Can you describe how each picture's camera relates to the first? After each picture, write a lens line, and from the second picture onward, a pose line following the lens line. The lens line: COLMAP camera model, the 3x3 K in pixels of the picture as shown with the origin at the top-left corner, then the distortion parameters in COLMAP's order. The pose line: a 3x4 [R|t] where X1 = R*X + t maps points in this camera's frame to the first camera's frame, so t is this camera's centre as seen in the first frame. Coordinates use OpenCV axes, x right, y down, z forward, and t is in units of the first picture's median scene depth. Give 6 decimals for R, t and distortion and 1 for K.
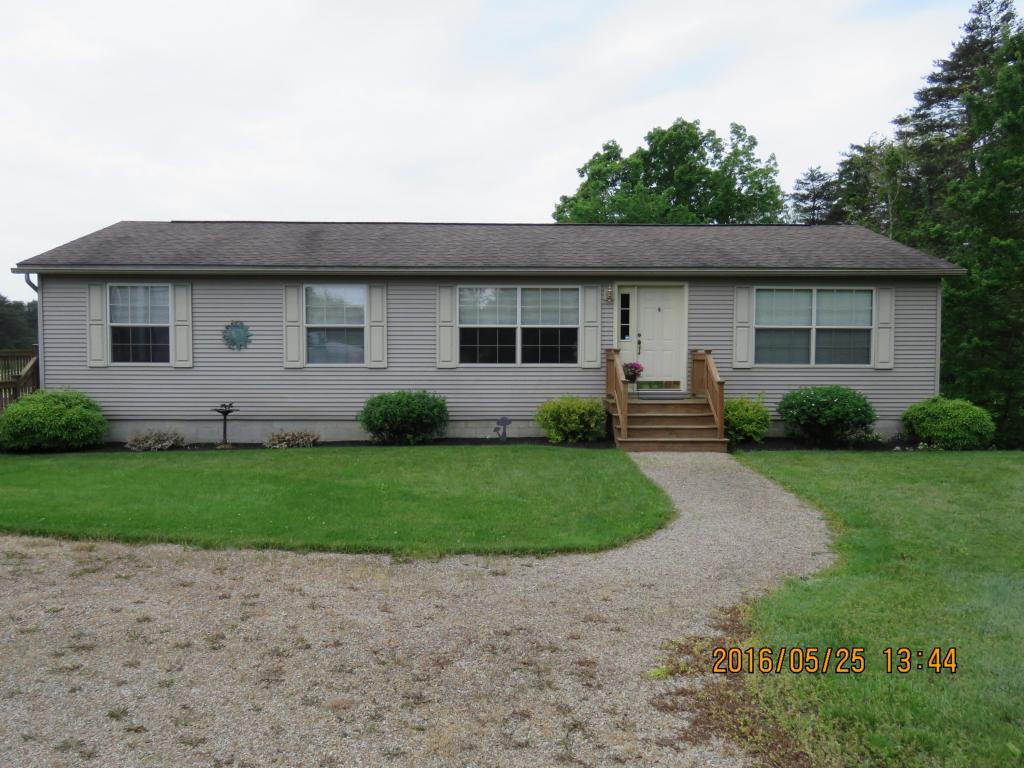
lens RADIAL K [[801.7, 0, 514.9], [0, 801.7, 384.3], [0, 0, 1]] dist [0.005674, -0.011354]
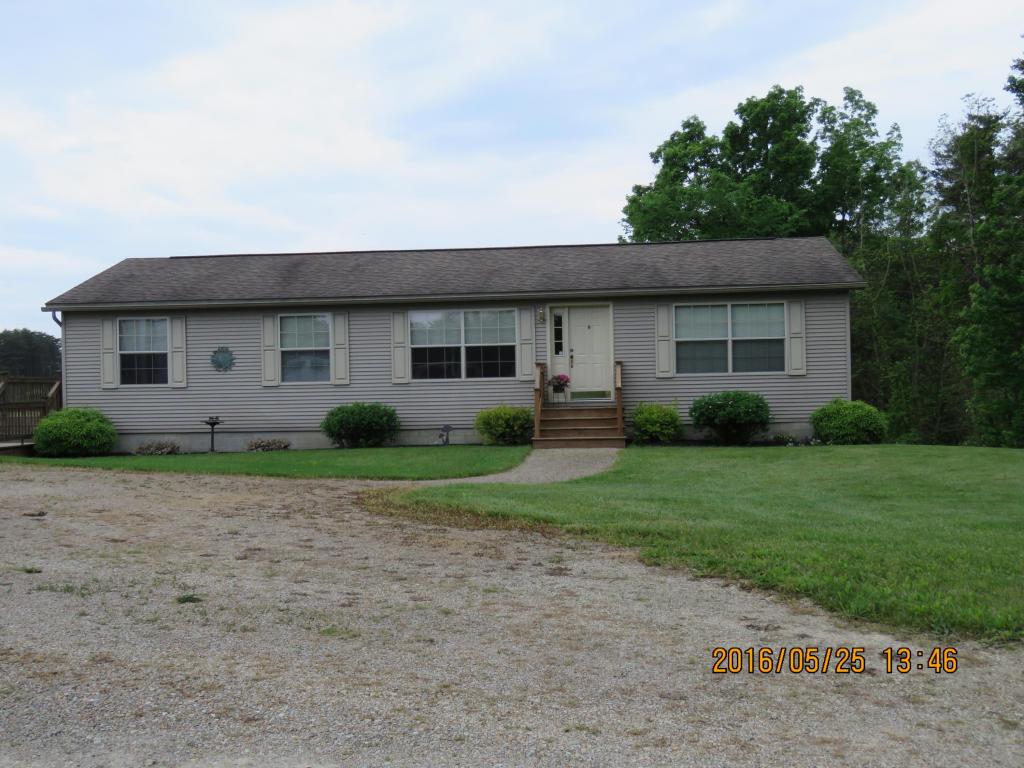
lens RADIAL K [[1156.1, 0, 517.6], [0, 1156.1, 381.2], [0, 0, 1]] dist [0.009028, 0.000000]
pose [[0.992527, -0.021986, -0.120027, 0.278925], [0.016516, 0.998787, -0.046379, 0.055926], [0.120901, 0.044050, 0.991687, -0.612836]]
